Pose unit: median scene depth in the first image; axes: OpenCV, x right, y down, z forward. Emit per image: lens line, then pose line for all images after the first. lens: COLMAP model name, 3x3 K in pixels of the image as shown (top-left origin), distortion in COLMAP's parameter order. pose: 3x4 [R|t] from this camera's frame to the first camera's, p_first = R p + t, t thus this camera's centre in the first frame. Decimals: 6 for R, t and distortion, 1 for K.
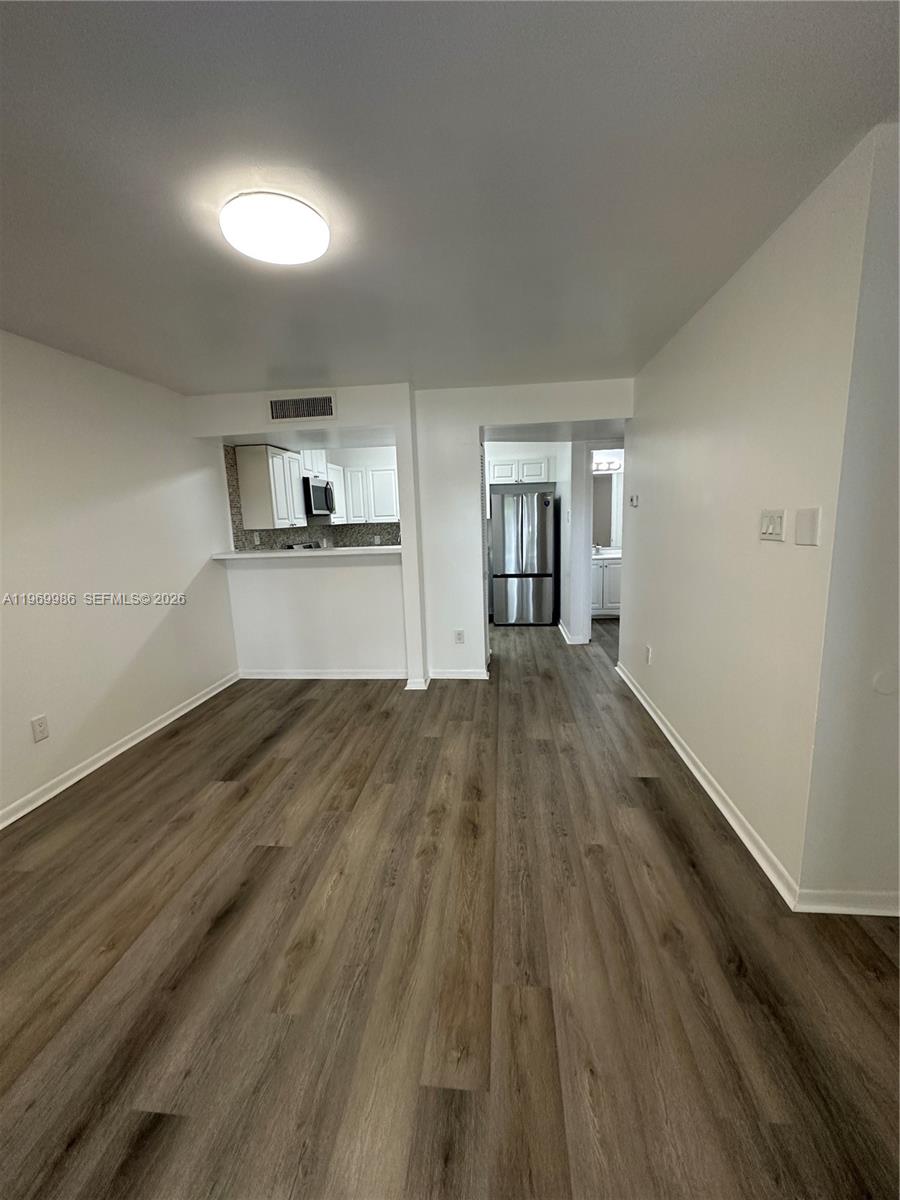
lens RADIAL K [[477.1, 0, 450.0], [0, 477.1, 600.0], [0, 0, 1]] dist [-0.003173, -0.000005]
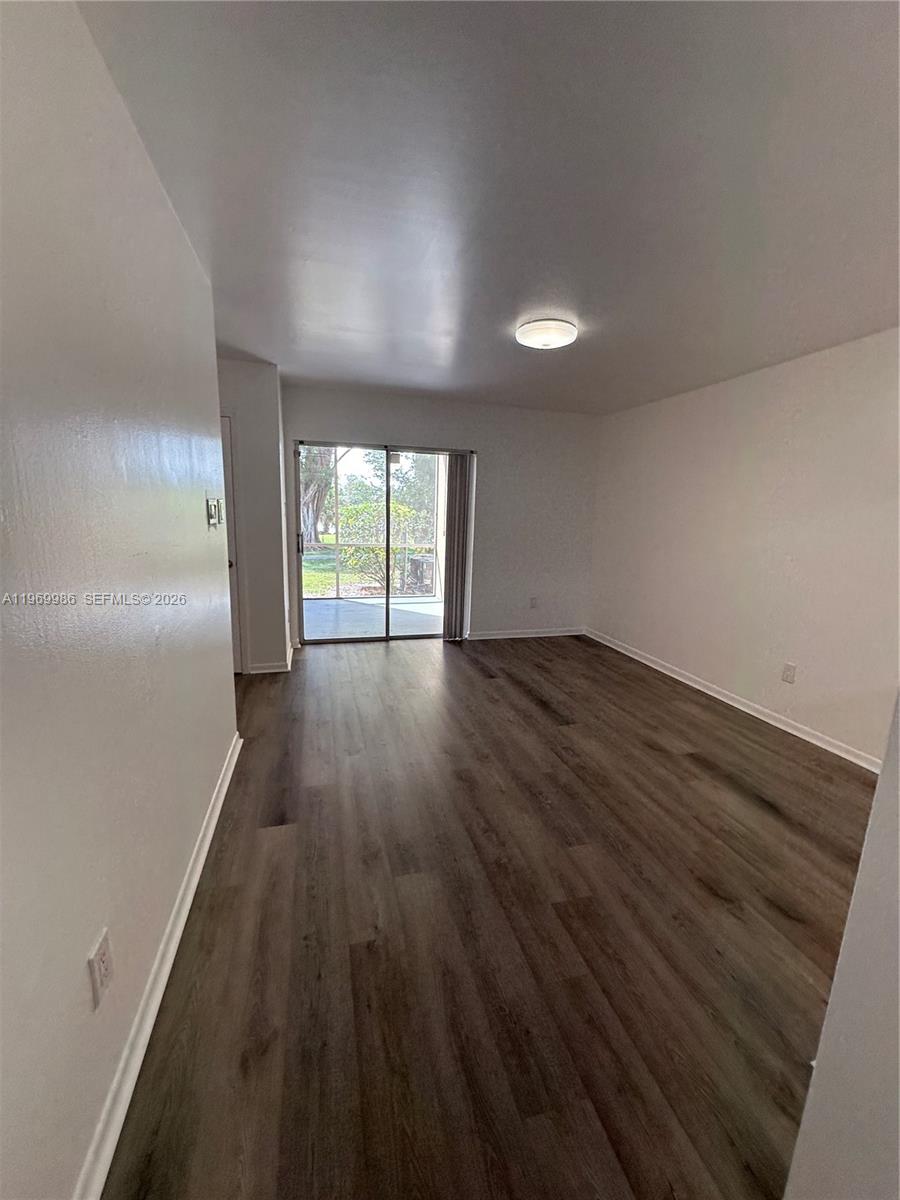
lens RADIAL K [[475.1, 0, 449.5], [0, 475.1, 600.3], [0, 0, 1]] dist [0.000727, 0.000060]
pose [[-0.929844, 0.076319, -0.359952, 0.331314], [-0.059751, 0.933950, 0.352373, -0.241672], [0.363070, 0.349160, -0.863868, 1.385183]]
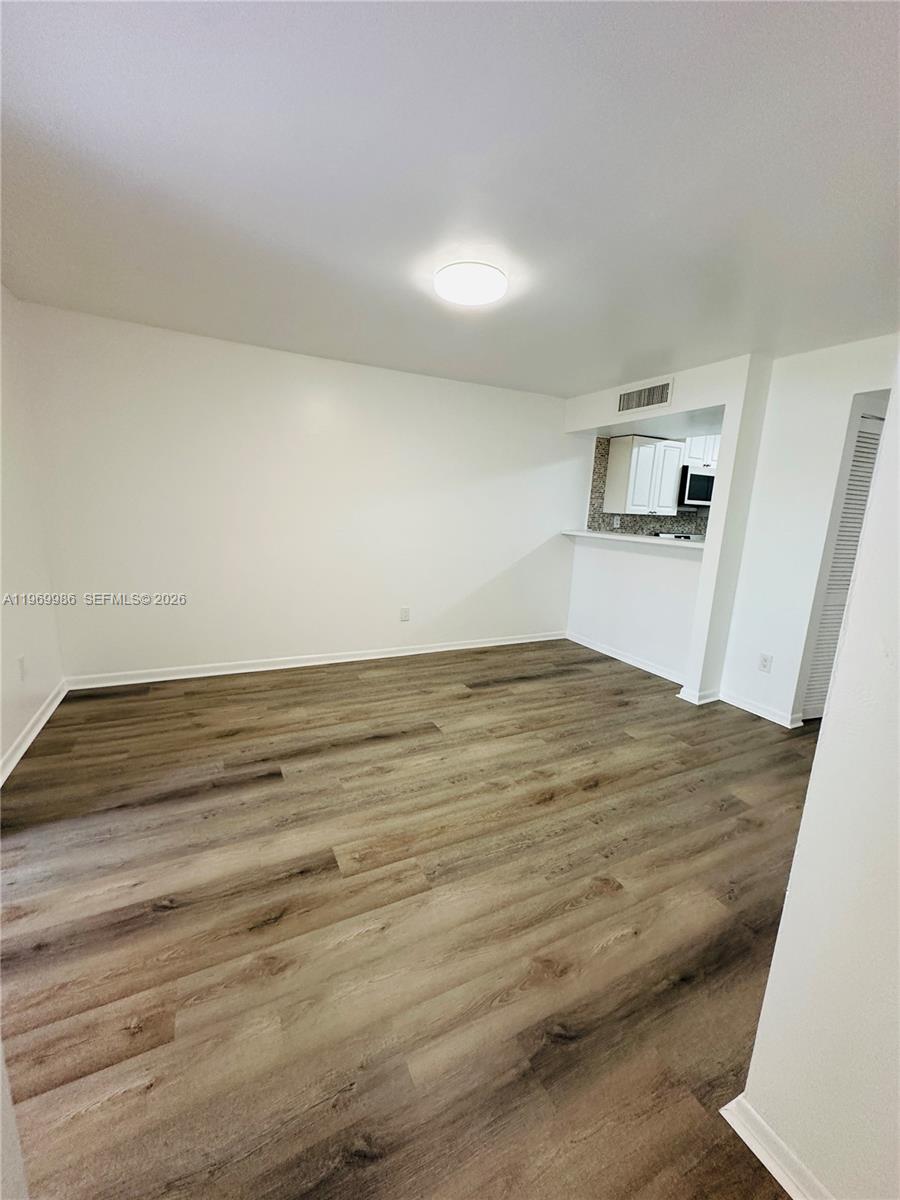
lens RADIAL K [[477.1, 0, 450.0], [0, 477.1, 600.0], [0, 0, 1]] dist [-0.003173, -0.000005]
pose [[0.536162, 0.223138, -0.814088, 0.490852], [-0.208389, 0.969567, 0.128509, -0.025262], [0.817988, 0.100745, 0.566345, 0.132376]]
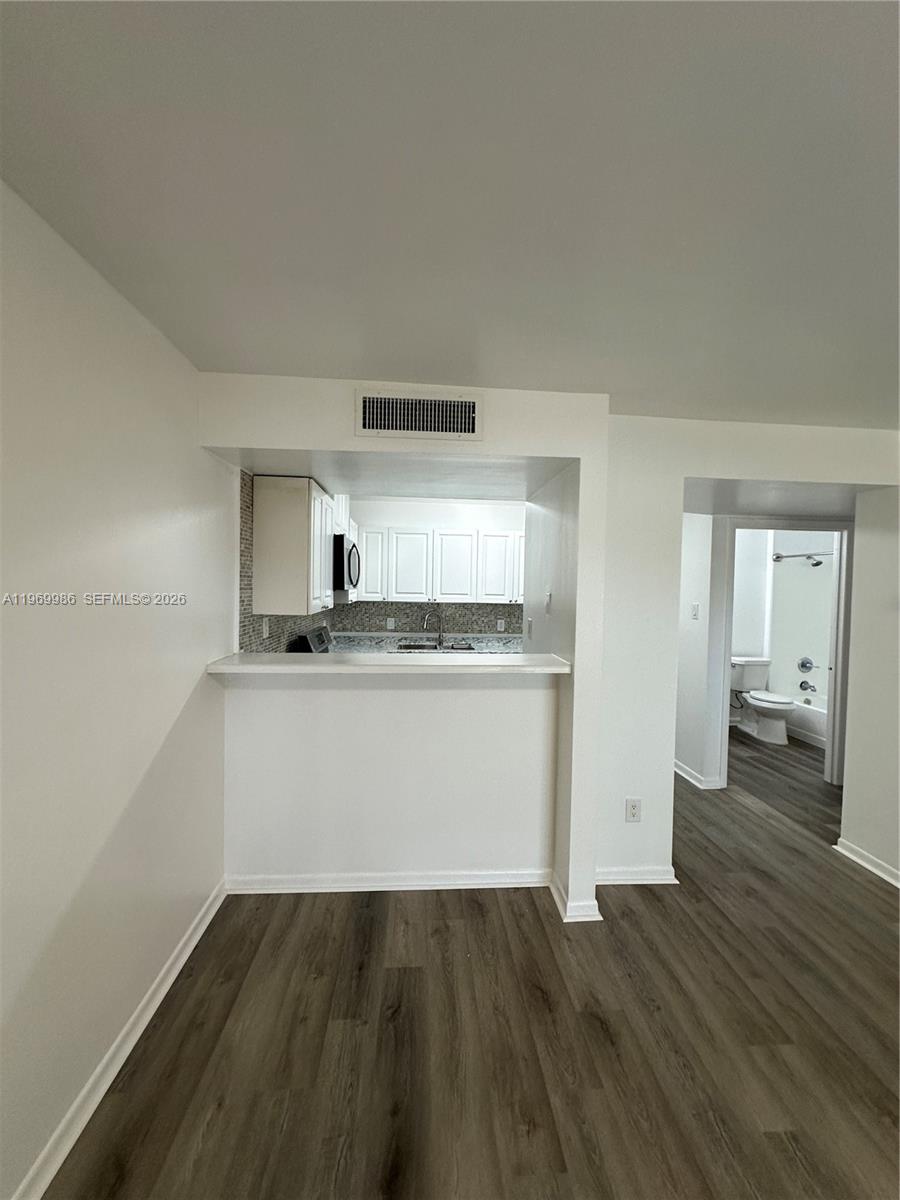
lens RADIAL K [[475.1, 0, 449.5], [0, 475.1, 600.3], [0, 0, 1]] dist [0.000727, 0.000060]
pose [[0.983364, 0.048225, 0.175128, -0.437338], [-0.022601, 0.989106, -0.145460, -0.124727], [-0.180235, 0.139082, 0.973741, 0.566887]]
